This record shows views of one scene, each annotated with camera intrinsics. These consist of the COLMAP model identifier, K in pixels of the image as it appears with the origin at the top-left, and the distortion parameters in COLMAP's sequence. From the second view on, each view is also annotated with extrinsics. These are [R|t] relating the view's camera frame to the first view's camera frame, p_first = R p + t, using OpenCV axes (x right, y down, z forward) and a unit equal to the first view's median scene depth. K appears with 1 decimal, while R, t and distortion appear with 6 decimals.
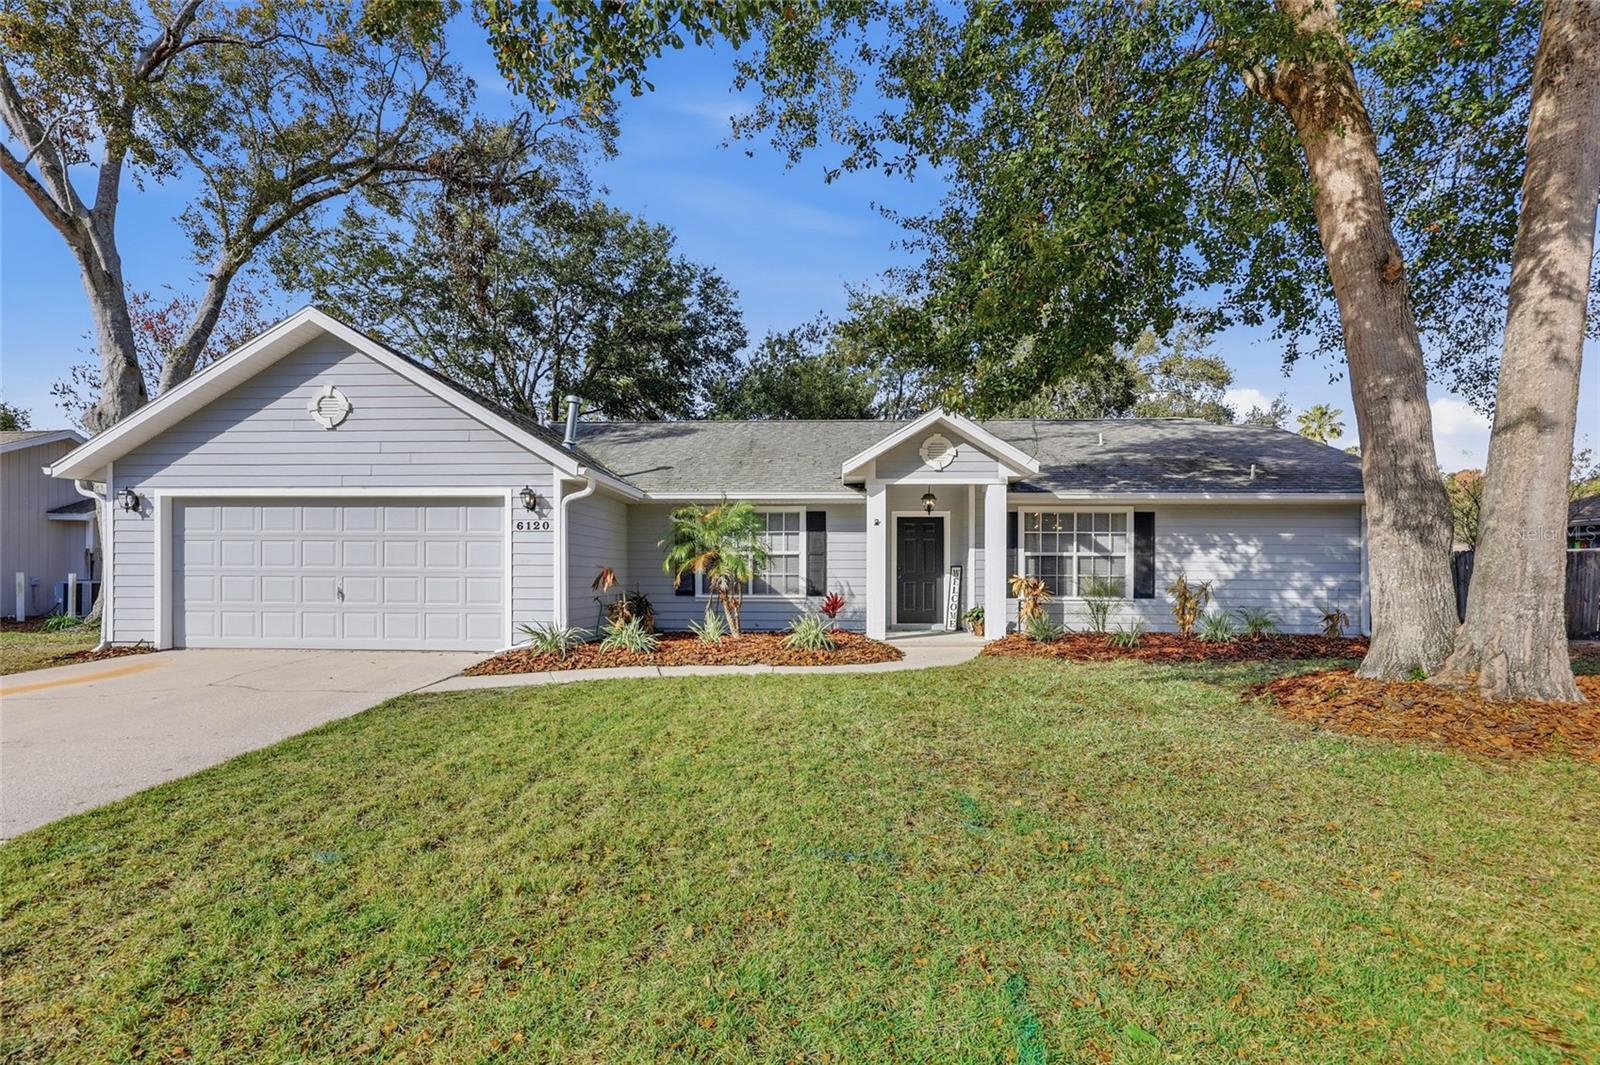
lens RADIAL K [[674.1, 0, 839.0], [0, 674.1, 569.7], [0, 0, 1]] dist [-0.002002, -0.000165]
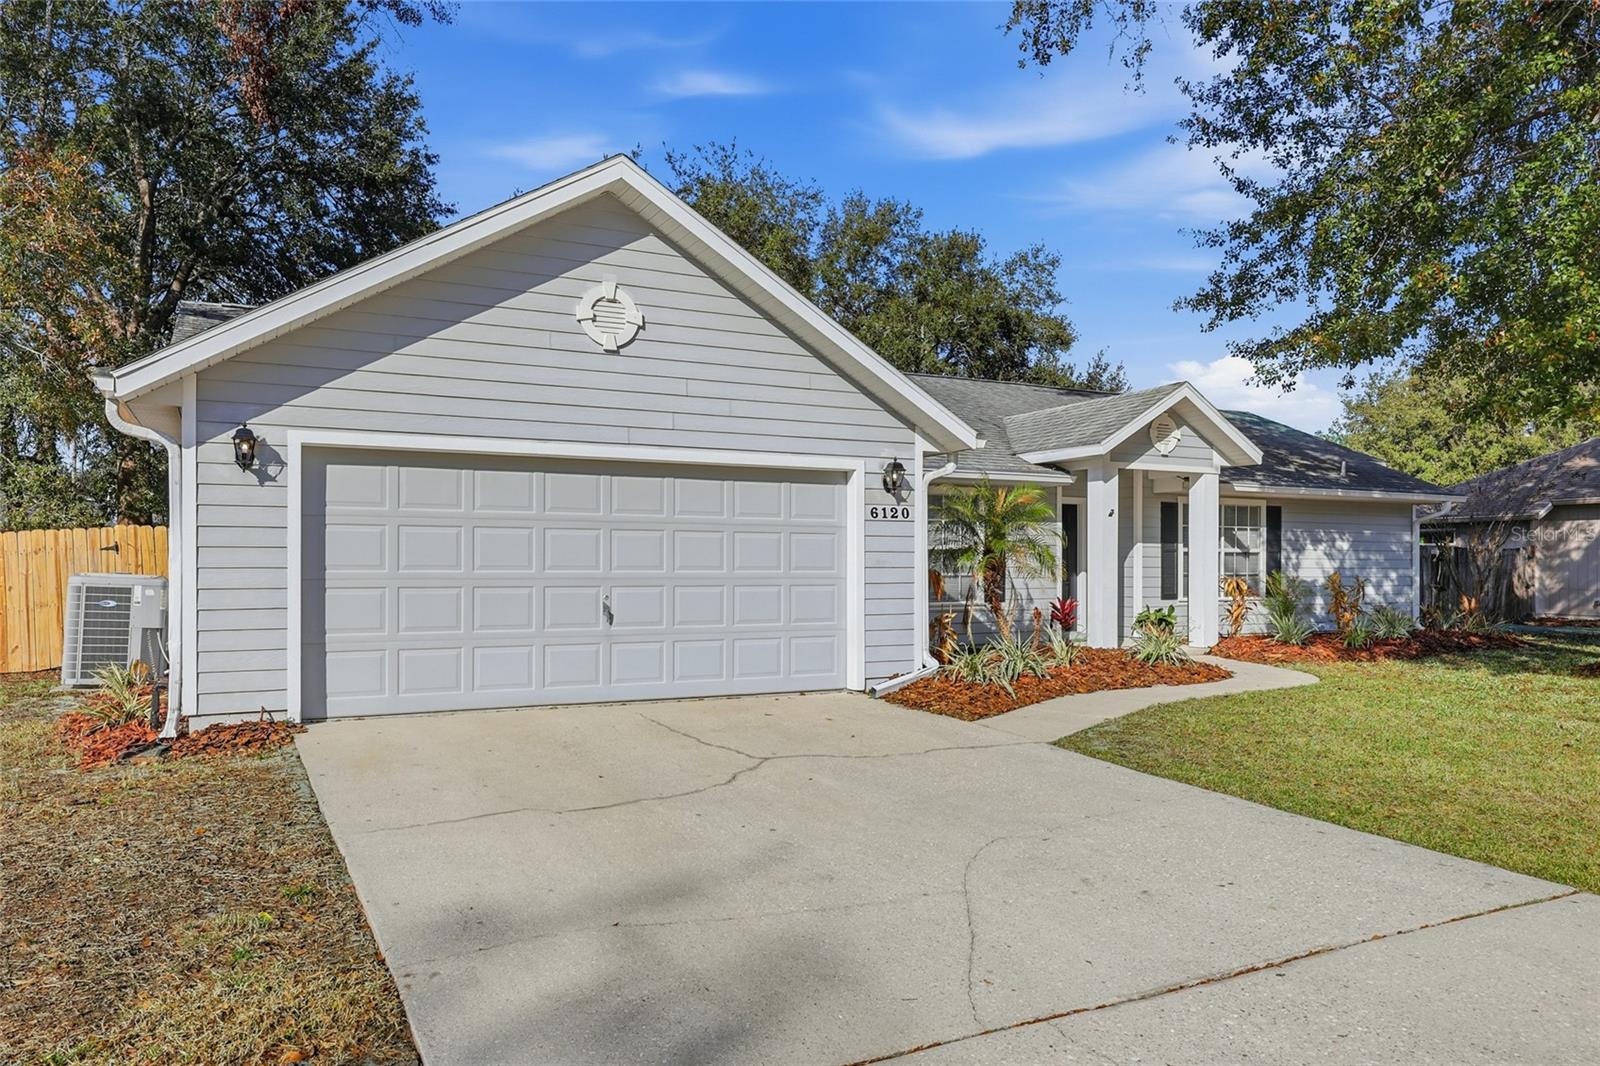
lens RADIAL K [[946.4, 0, 788.3], [0, 946.4, 547.2], [0, 0, 1]] dist [-0.004153, -0.000205]
pose [[0.894441, 0.006192, 0.447144, -0.771529], [-0.005610, 0.999981, -0.002626, -0.019348], [-0.447151, -0.000160, 0.894458, 0.105299]]
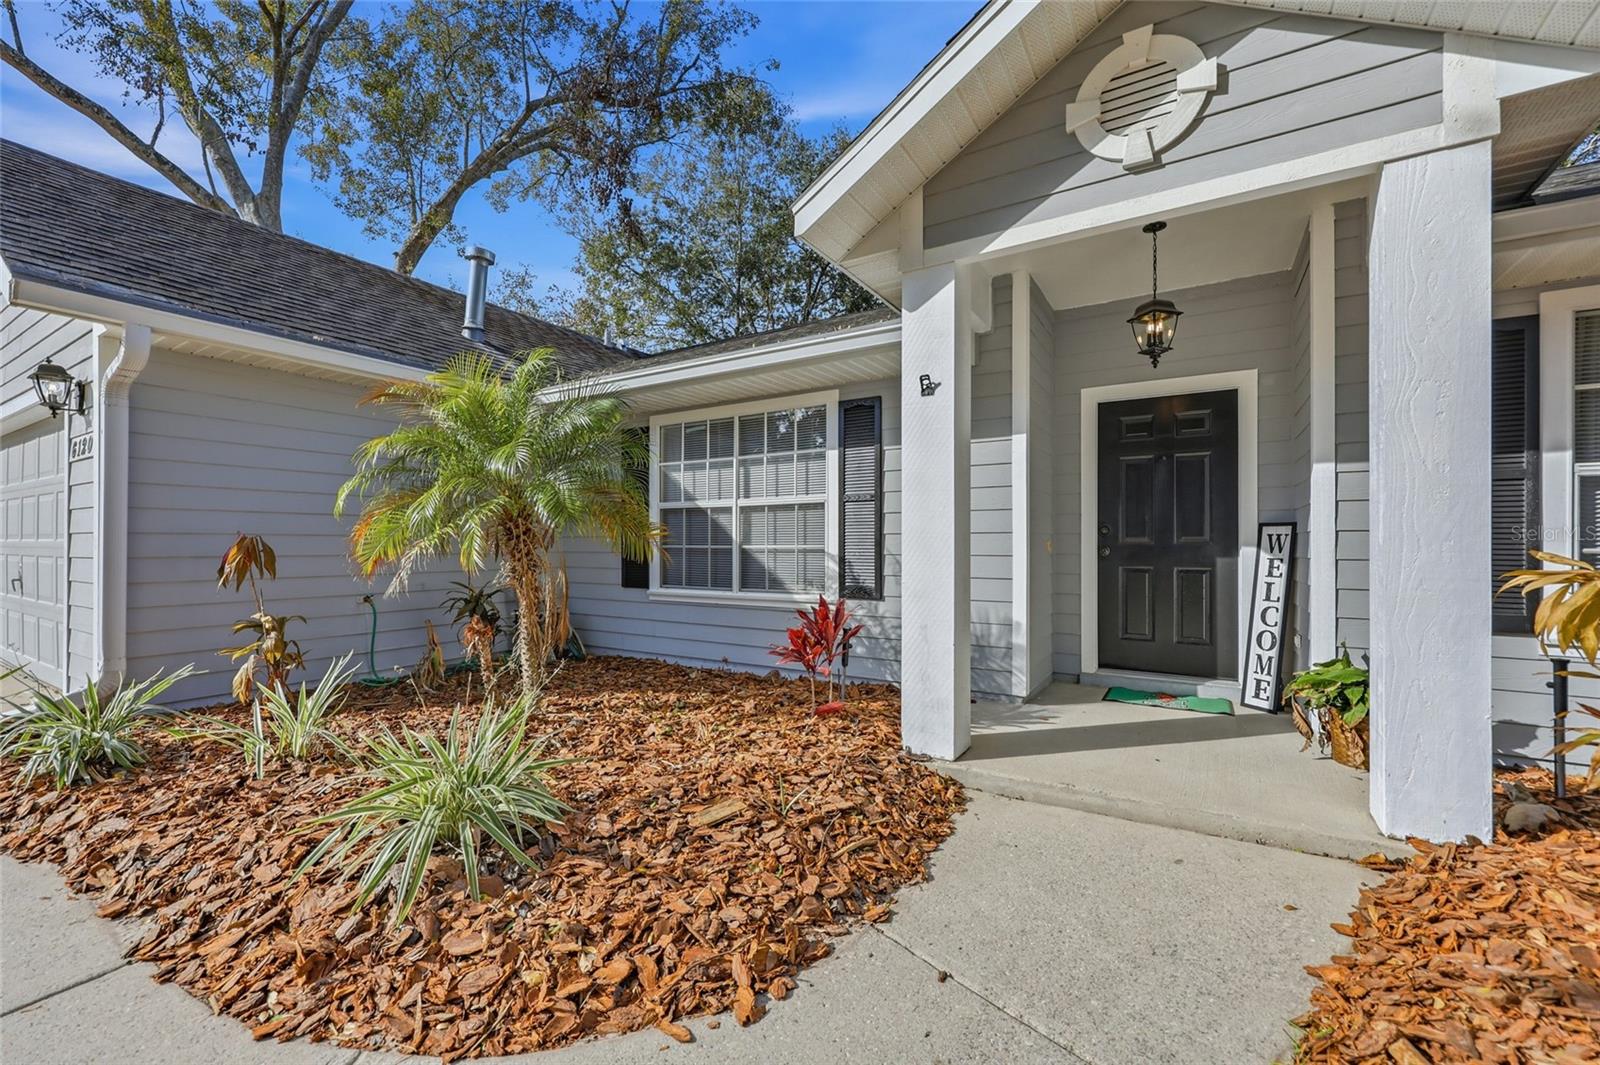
lens RADIAL K [[674.1, 0, 795.0], [0, 674.1, 539.8], [0, 0, 1]] dist [-0.002002, -0.000165]
pose [[0.867352, -0.005279, -0.497668, 0.145827], [0.005180, 0.999985, -0.001579, 0.002144], [0.497669, -0.001208, 0.867366, 0.635449]]
